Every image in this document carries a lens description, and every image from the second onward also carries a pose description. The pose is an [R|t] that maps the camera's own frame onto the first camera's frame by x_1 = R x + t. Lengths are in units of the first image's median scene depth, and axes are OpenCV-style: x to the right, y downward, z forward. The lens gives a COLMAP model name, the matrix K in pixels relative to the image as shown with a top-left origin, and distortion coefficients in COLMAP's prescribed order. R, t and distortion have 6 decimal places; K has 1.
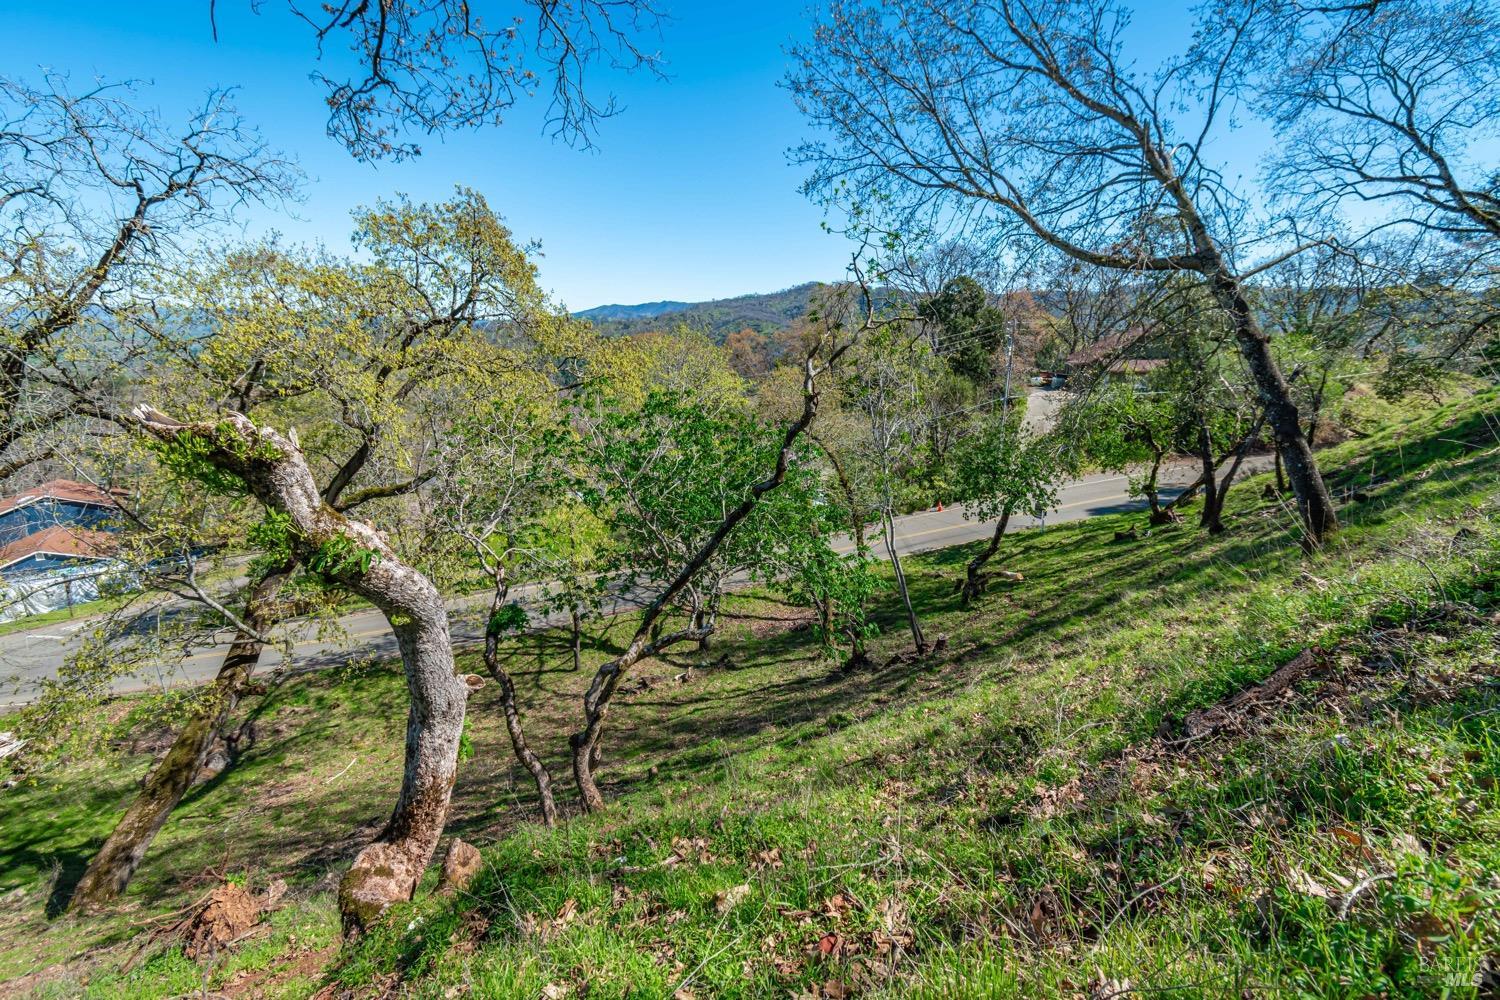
lens RADIAL K [[677.6, 0, 751.0], [0, 677.6, 497.1], [0, 0, 1]] dist [0.009793, -0.000097]
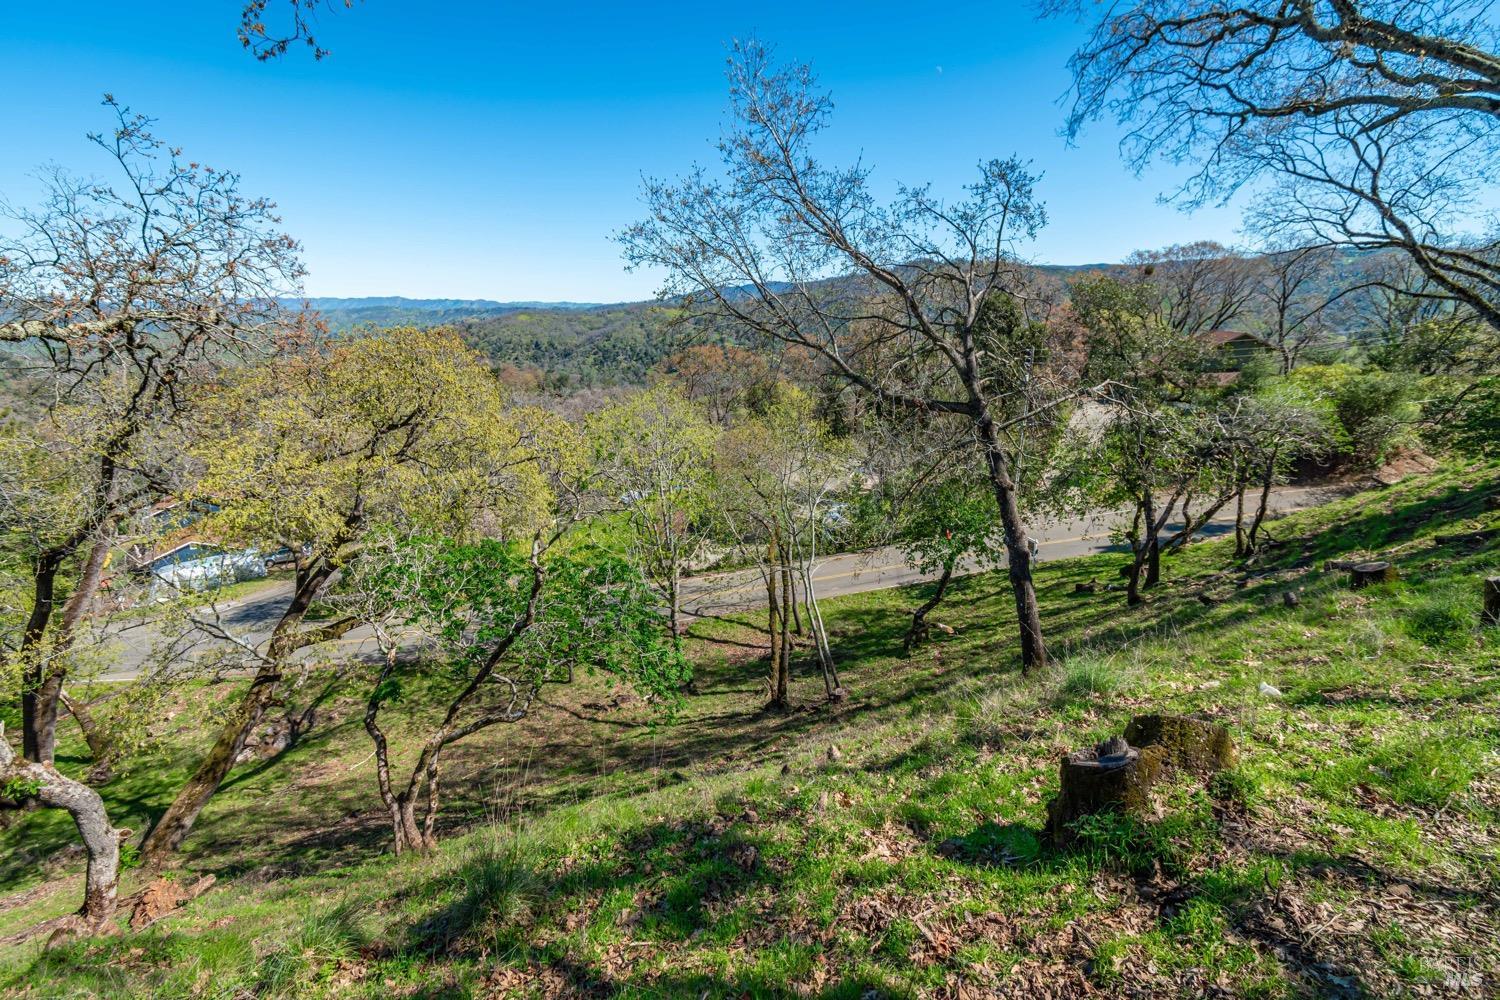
lens RADIAL K [[677.6, 0, 748.1], [0, 677.6, 499.7], [0, 0, 1]] dist [0.009793, -0.000097]
pose [[0.987901, 0.026492, -0.152804, 0.253480], [-0.021376, 0.999158, 0.035027, -0.122707], [0.153604, -0.031337, 0.987636, -0.092667]]
